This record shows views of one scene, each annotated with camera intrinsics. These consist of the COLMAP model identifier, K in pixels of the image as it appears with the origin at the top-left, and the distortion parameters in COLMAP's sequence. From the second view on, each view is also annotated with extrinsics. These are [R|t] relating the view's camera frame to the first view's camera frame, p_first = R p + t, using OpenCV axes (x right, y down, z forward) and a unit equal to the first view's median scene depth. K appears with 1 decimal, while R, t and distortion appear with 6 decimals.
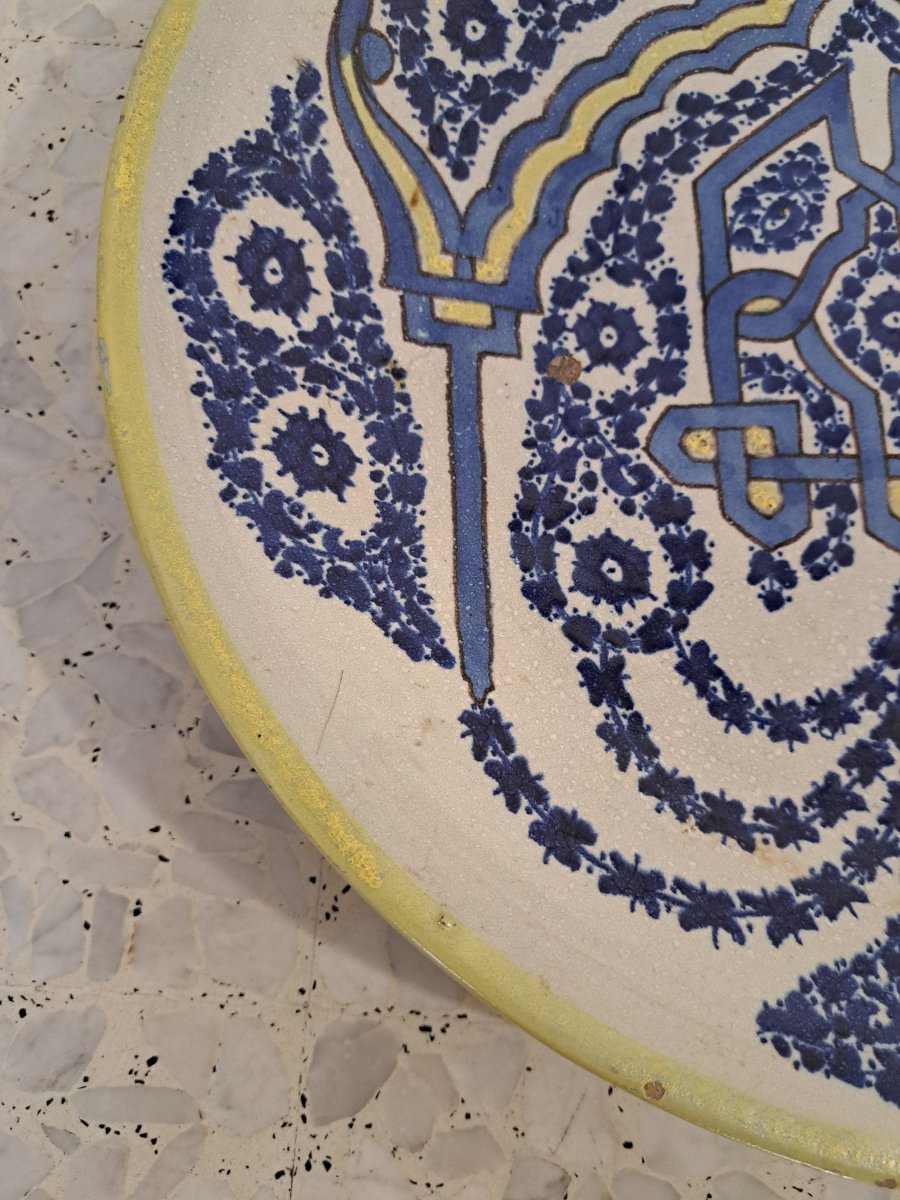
lens RADIAL K [[870.6, 0, 450.0], [0, 870.6, 600.0], [0, 0, 1]] dist [0.047254, -0.085829]
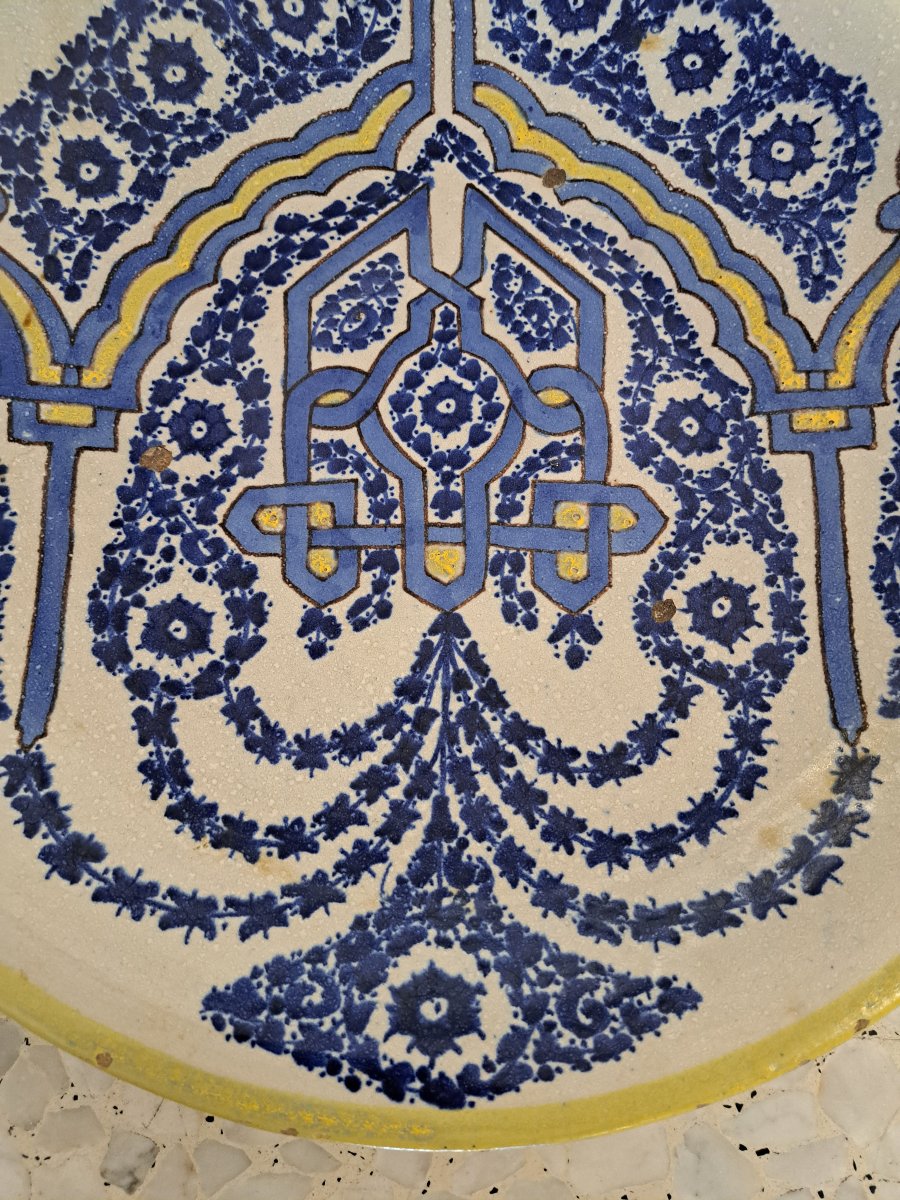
lens RADIAL K [[848.4, 0, 445.3], [0, 848.4, 615.5], [0, 0, 1]] dist [0.054719, -0.073116]
pose [[0.999335, -0.034487, -0.011850, 0.525133], [0.034336, 0.999330, -0.012672, -0.024294], [0.012279, 0.012257, 0.999849, -0.146558]]
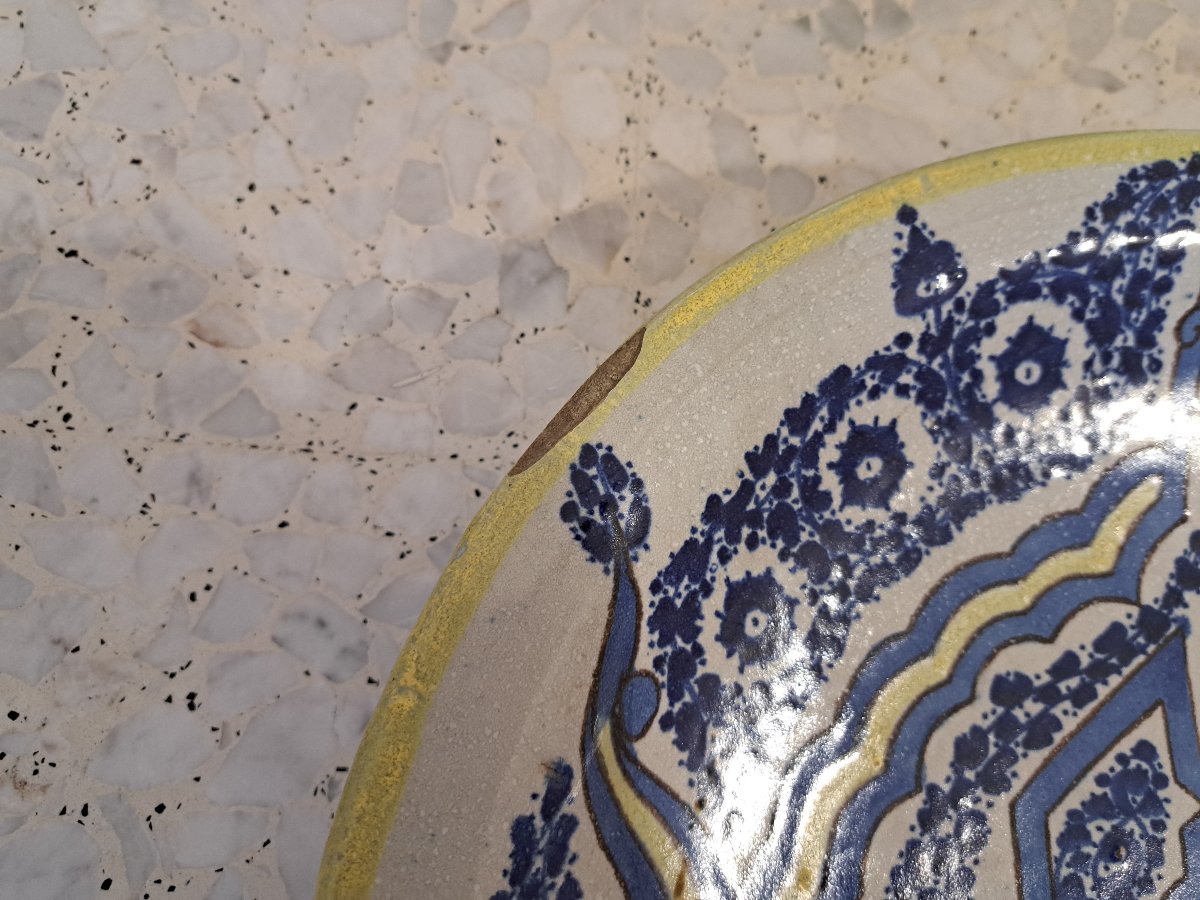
lens RADIAL K [[877.4, 0, 618.0], [0, 877.4, 447.1], [0, 0, 1]] dist [0.007857, -0.023996]
pose [[0.997108, 0.045853, 0.060609, -0.160054], [-0.043954, 0.998511, -0.032313, -0.818564], [-0.062001, 0.029555, 0.997638, 0.216204]]
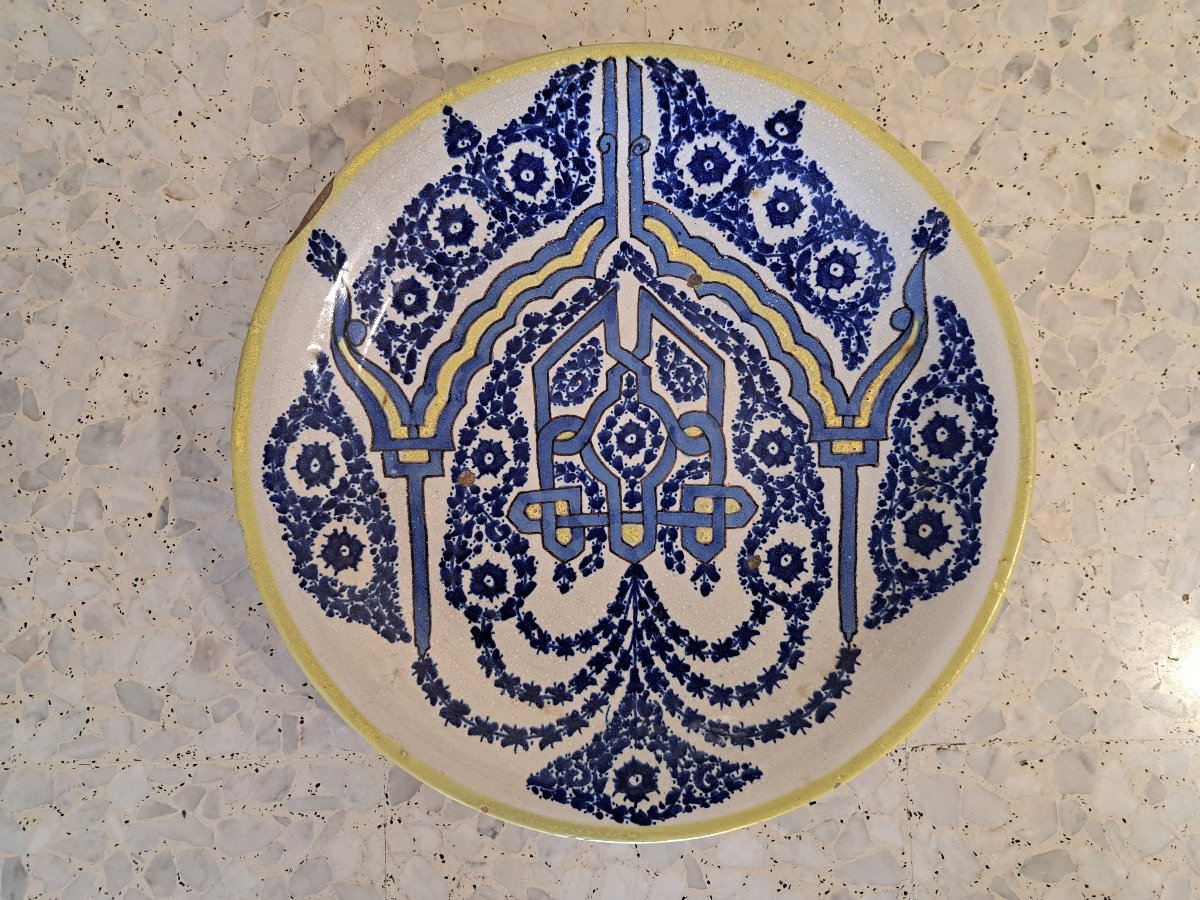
lens RADIAL K [[857.4, 0, 604.8], [0, 857.4, 436.8], [0, 0, 1]] dist [0.185337, -0.452093]
pose [[0.998148, -0.055883, -0.024036, 0.509873], [0.059579, 0.977845, 0.200672, -0.747722], [0.012289, -0.201732, 0.979364, -0.970789]]
